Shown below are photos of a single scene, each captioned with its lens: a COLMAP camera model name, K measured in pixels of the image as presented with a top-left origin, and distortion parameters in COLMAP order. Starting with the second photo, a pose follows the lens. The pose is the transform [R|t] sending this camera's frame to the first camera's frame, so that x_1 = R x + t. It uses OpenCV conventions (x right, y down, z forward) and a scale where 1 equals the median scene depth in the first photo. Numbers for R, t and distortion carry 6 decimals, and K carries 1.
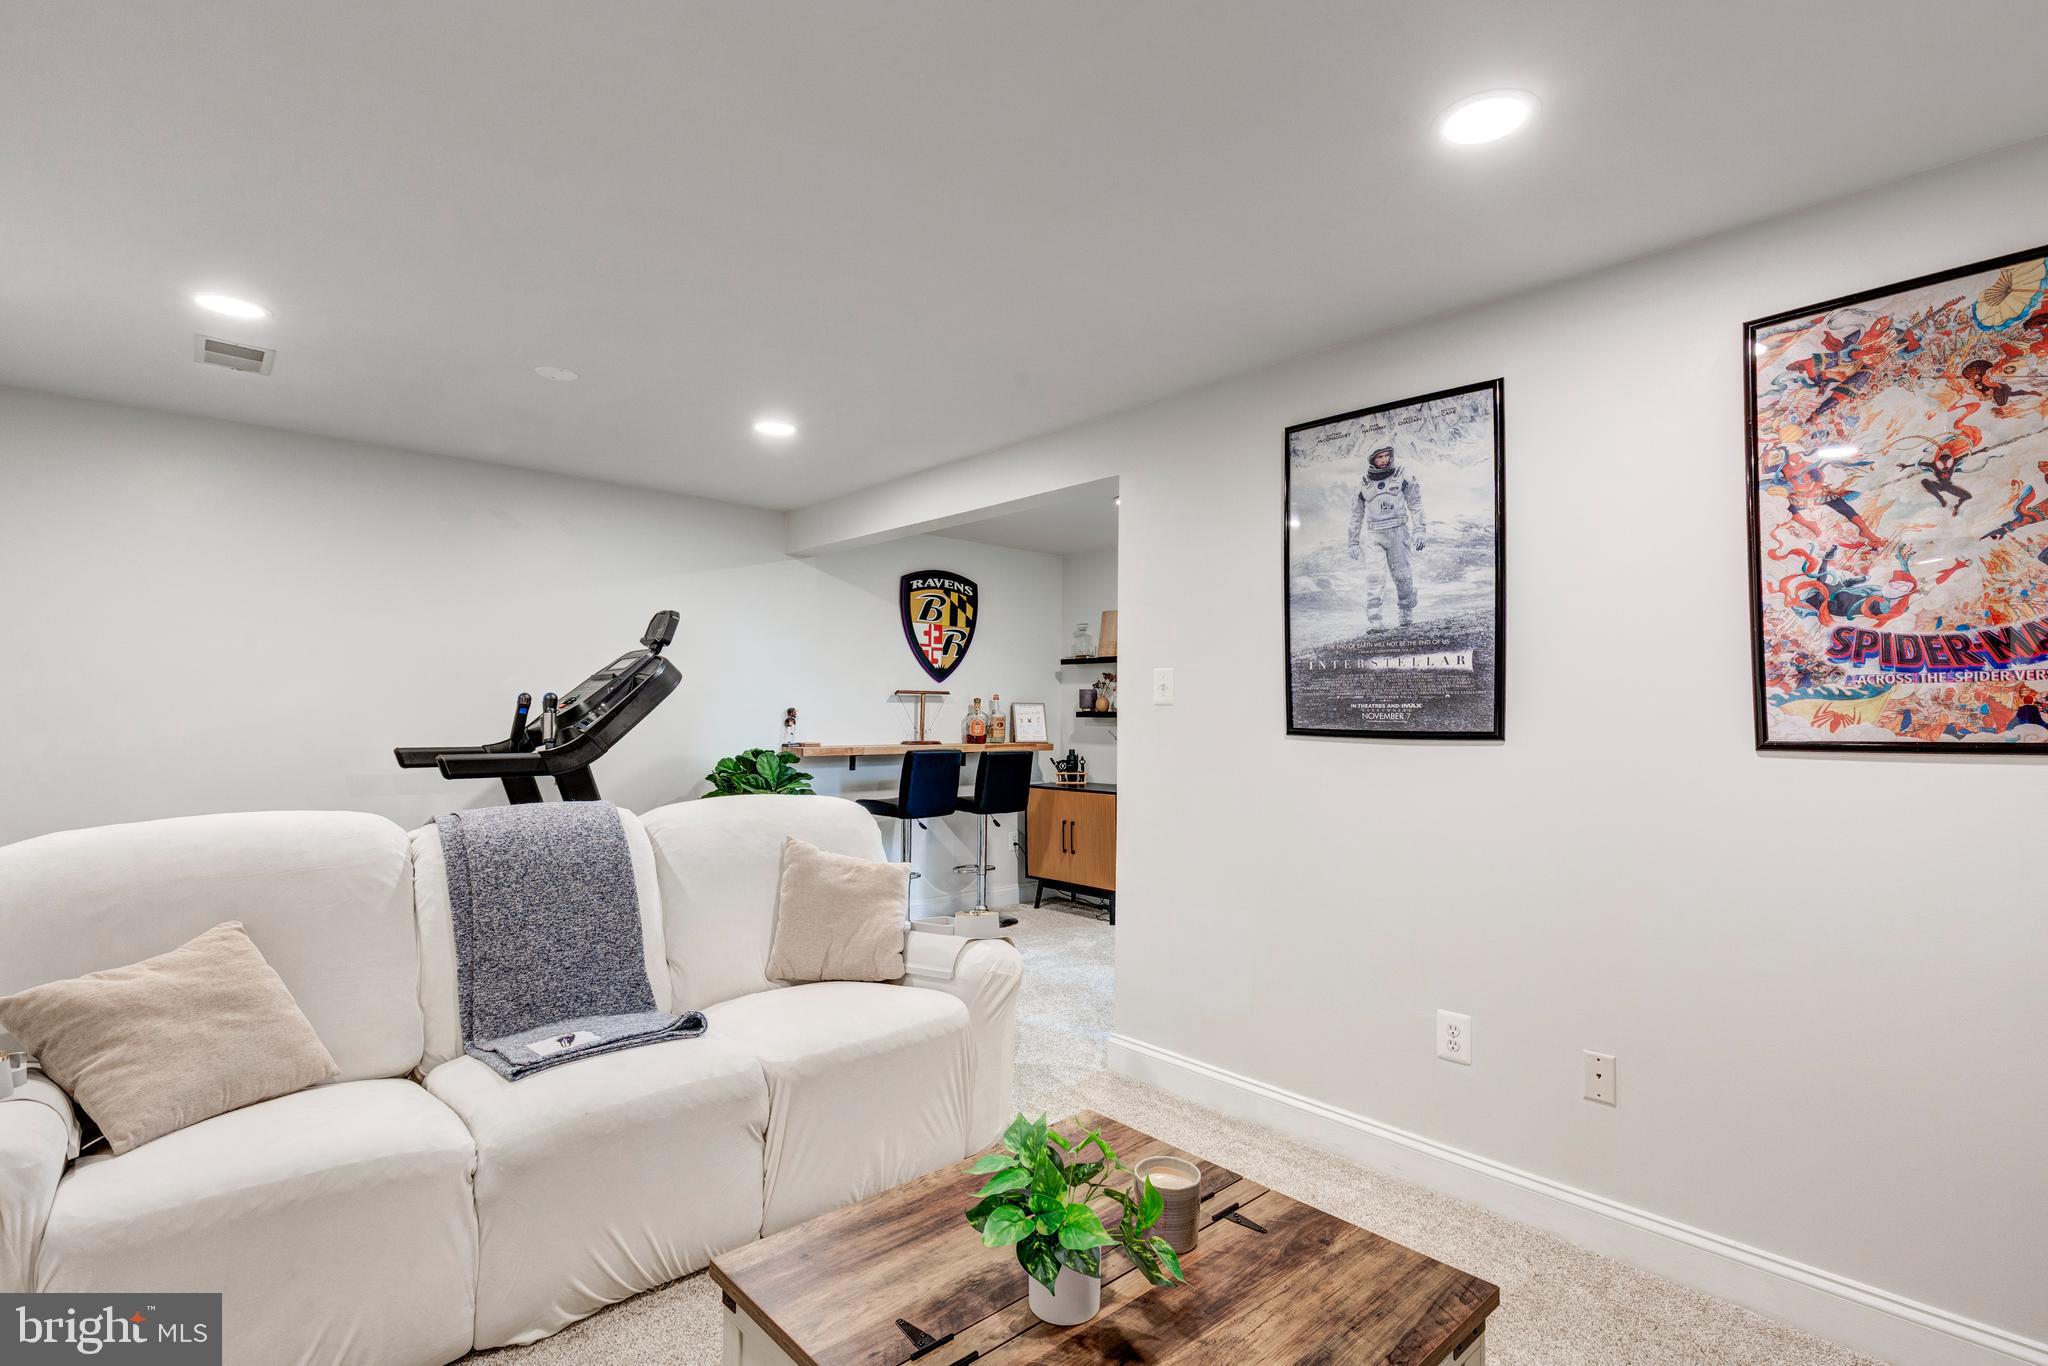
lens RADIAL K [[931.2, 0, 1015.8], [0, 931.2, 699.4], [0, 0, 1]] dist [-0.000008, -0.000618]
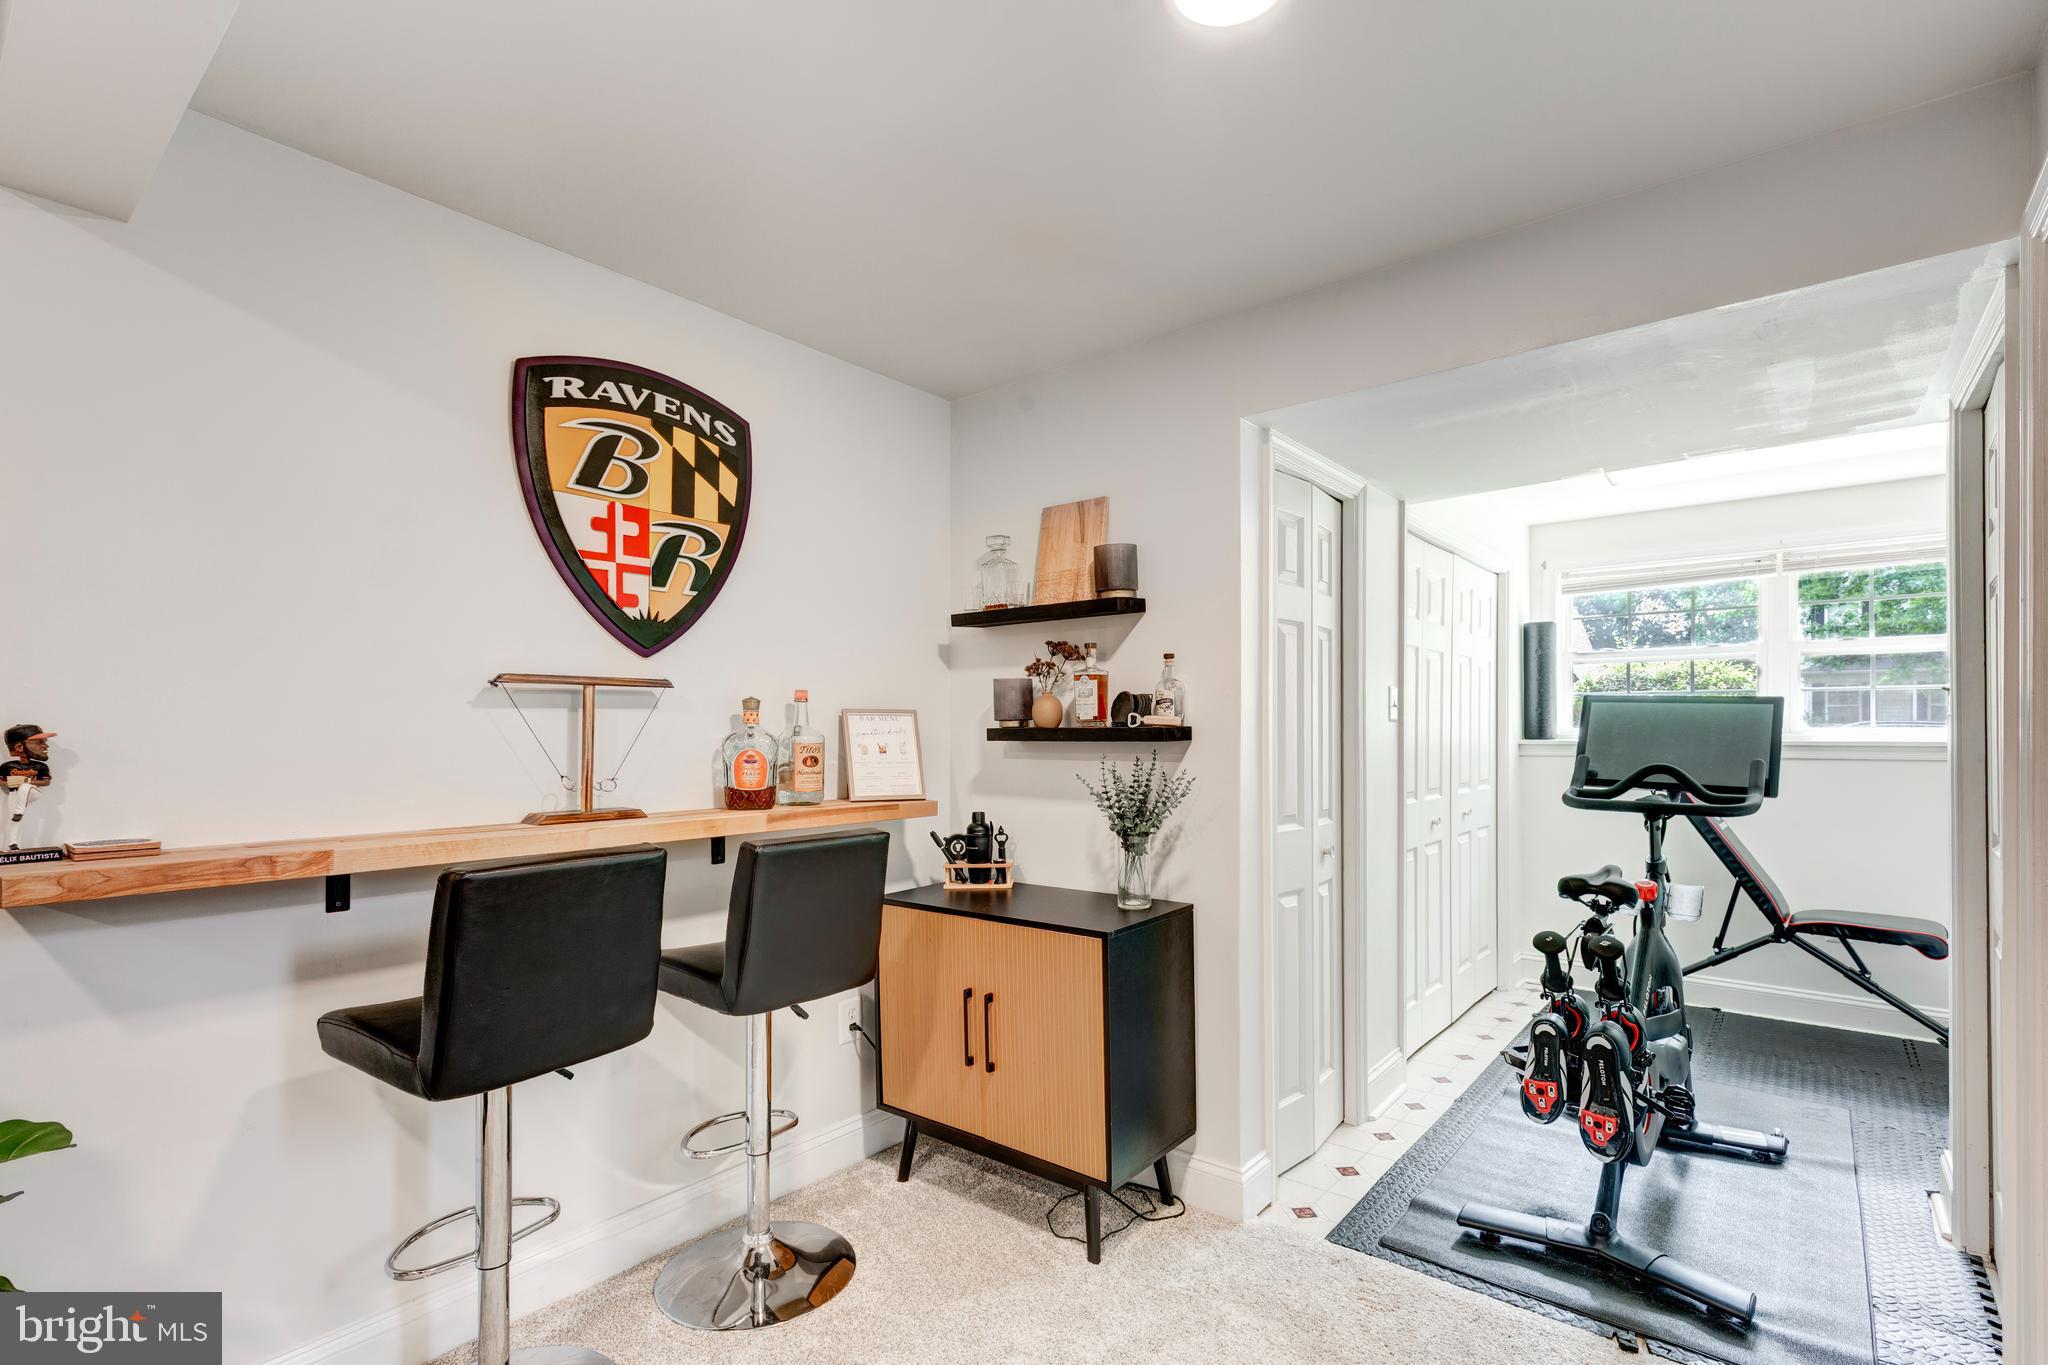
lens RADIAL K [[961.1, 0, 1030.7], [0, 961.1, 731.0], [0, 0, 1]] dist [-0.000221, -0.000354]
pose [[0.988511, -0.011793, 0.150690, 0.031818], [0.010000, 0.999870, 0.012652, 0.017651], [-0.150820, -0.011000, 0.988500, 1.101264]]
